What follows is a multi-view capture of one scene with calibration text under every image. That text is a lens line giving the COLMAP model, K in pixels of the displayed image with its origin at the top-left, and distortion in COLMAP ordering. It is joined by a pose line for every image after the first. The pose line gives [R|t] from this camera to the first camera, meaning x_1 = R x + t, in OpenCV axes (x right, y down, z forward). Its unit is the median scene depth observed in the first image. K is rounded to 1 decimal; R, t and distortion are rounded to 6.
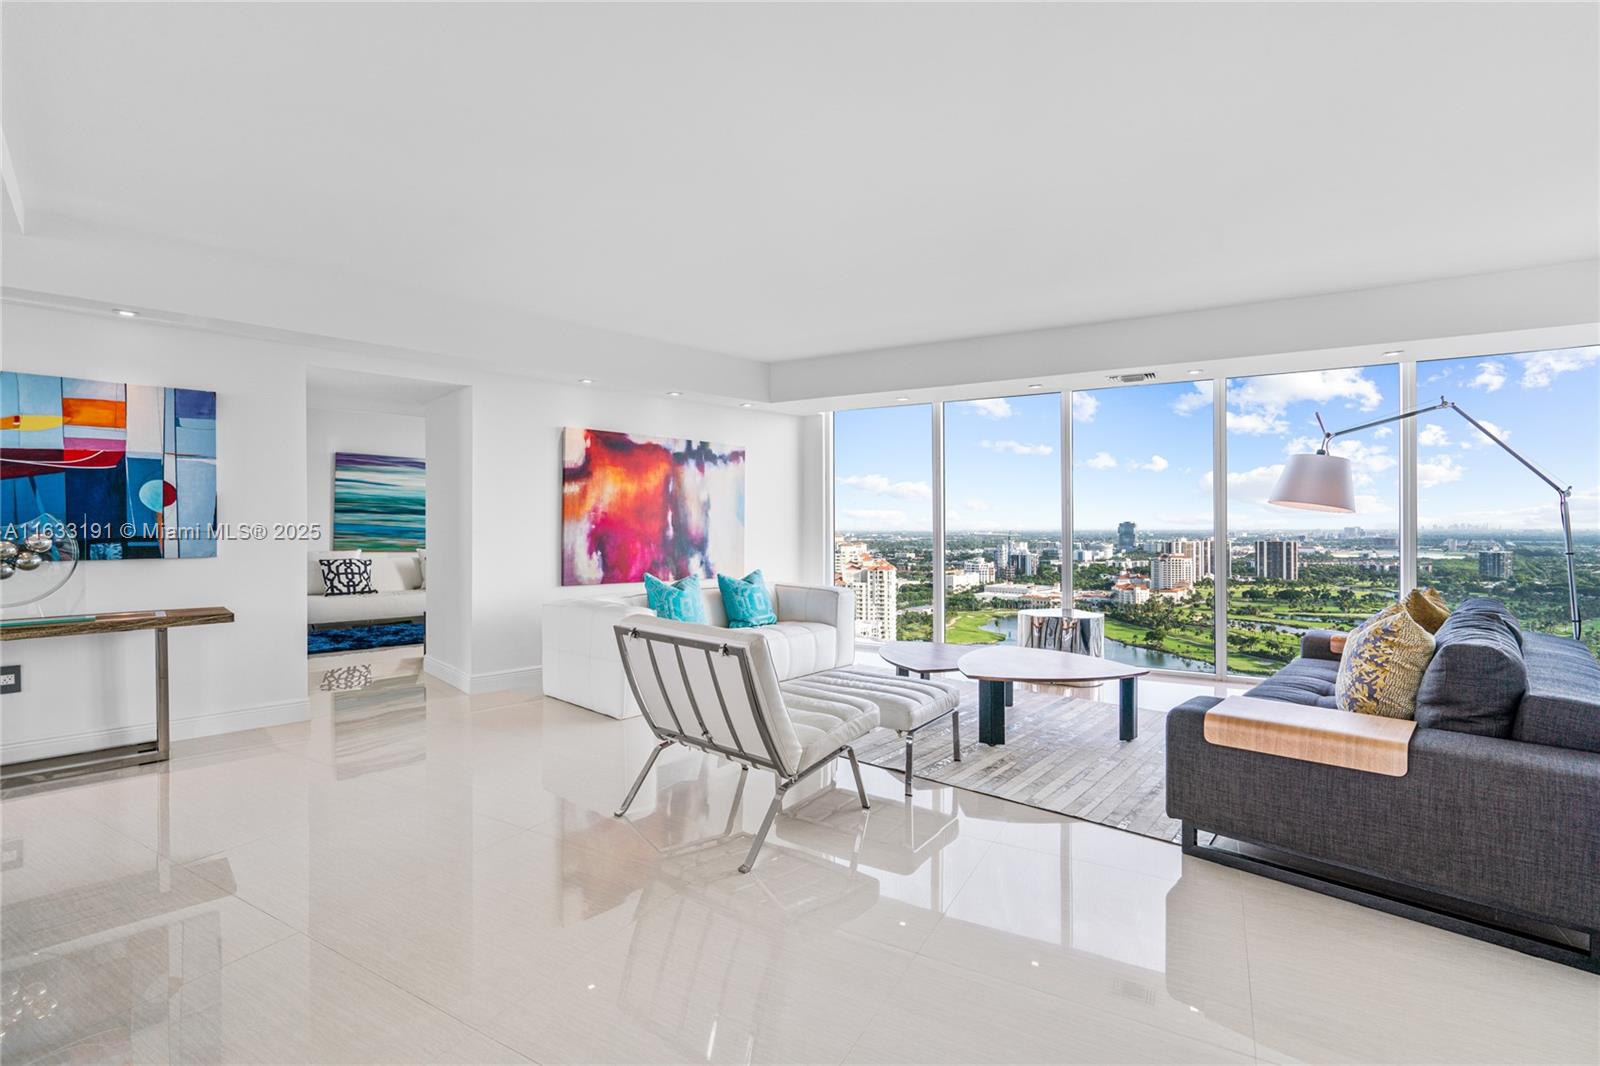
lens RADIAL K [[714.4, 0, 802.4], [0, 714.4, 530.4], [0, 0, 1]] dist [-0.000882, 0.000627]
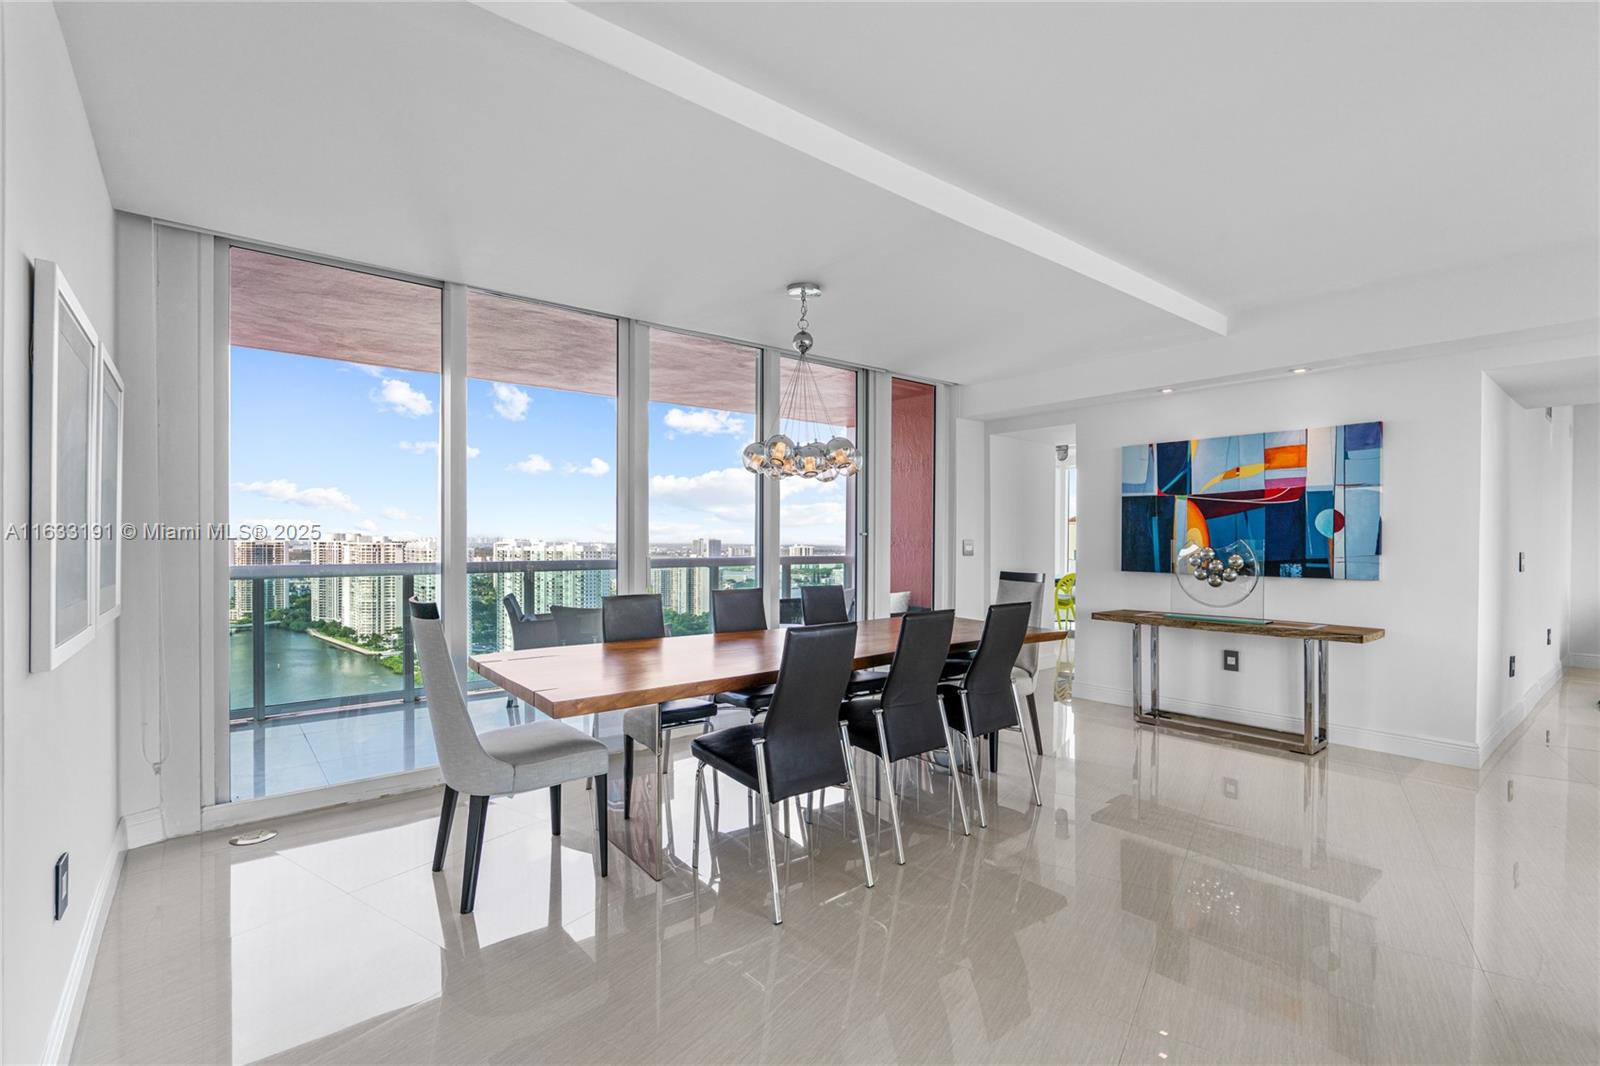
lens RADIAL K [[724.5, 0, 815.5], [0, 724.5, 546.7], [0, 0, 1]] dist [0.001812, 0.000470]
pose [[-0.053426, 0.011642, -0.998504, 0.200075], [-0.011718, 0.999856, 0.012284, -0.010969], [0.998503, 0.012357, -0.053282, 0.173853]]
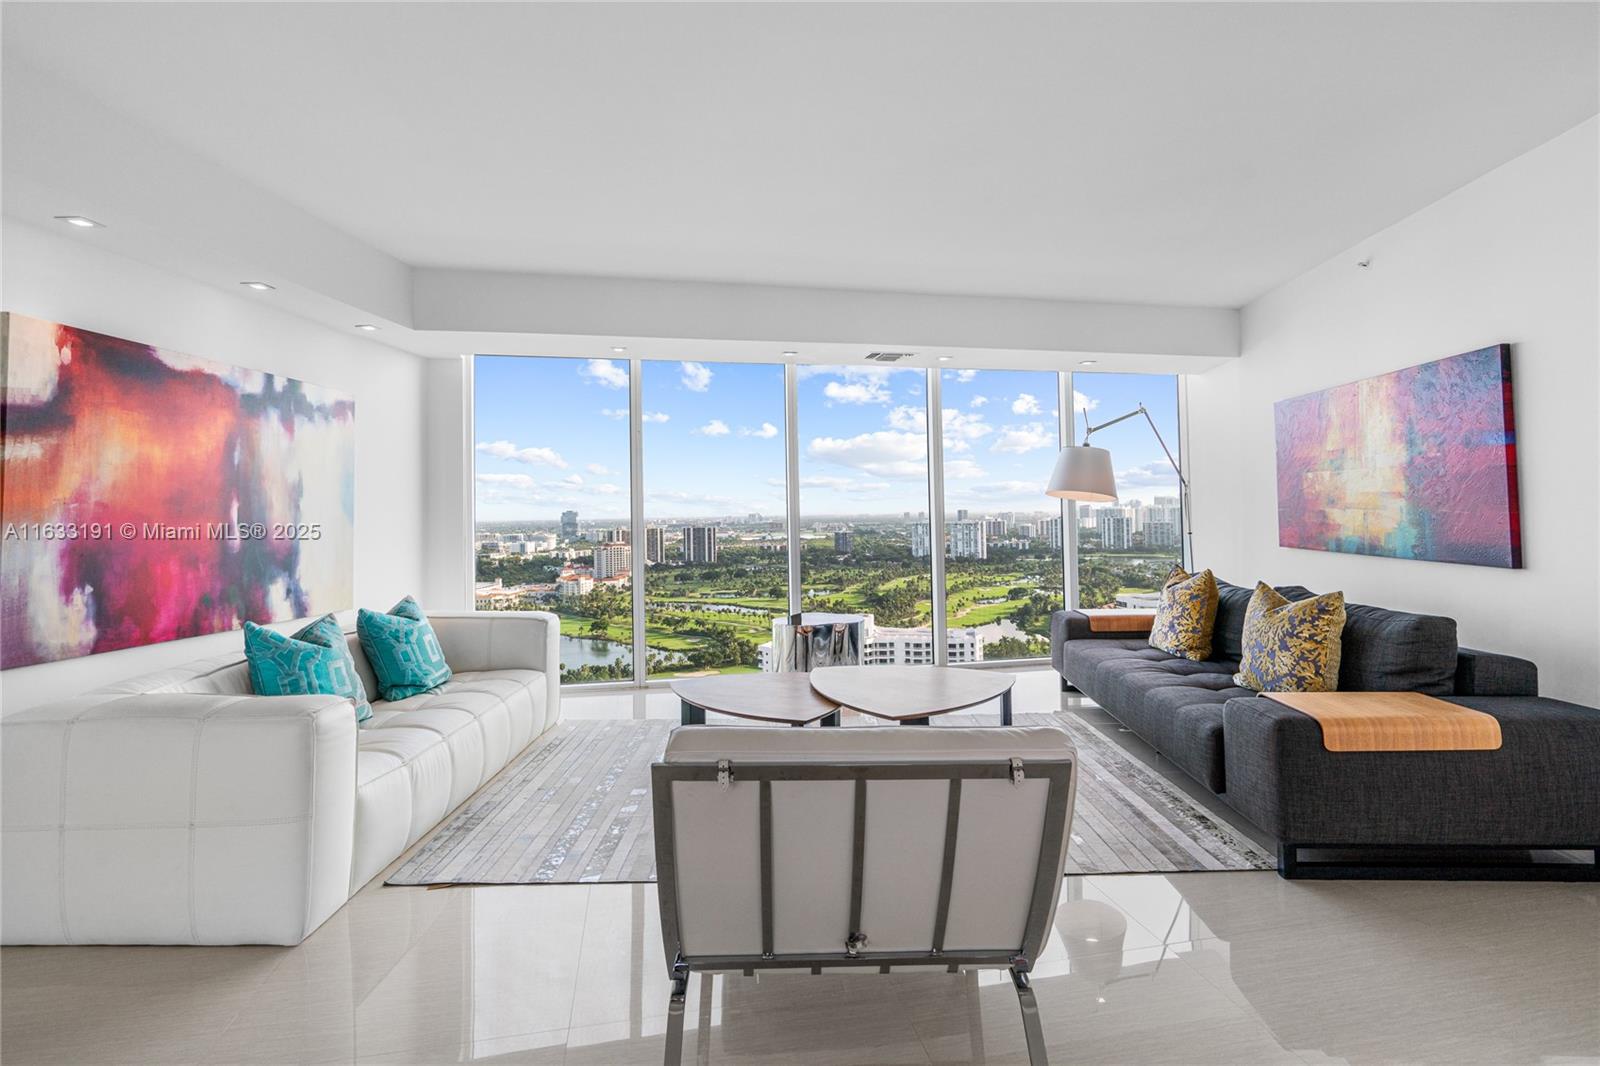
lens RADIAL K [[767.5, 0, 806.7], [0, 767.5, 489.1], [0, 0, 1]] dist [-0.000744, 0.000225]
pose [[0.750990, 0.009975, 0.660238, -0.268416], [0.017843, 0.999214, -0.035392, -0.008252], [-0.660072, 0.038359, 0.750222, 0.309384]]
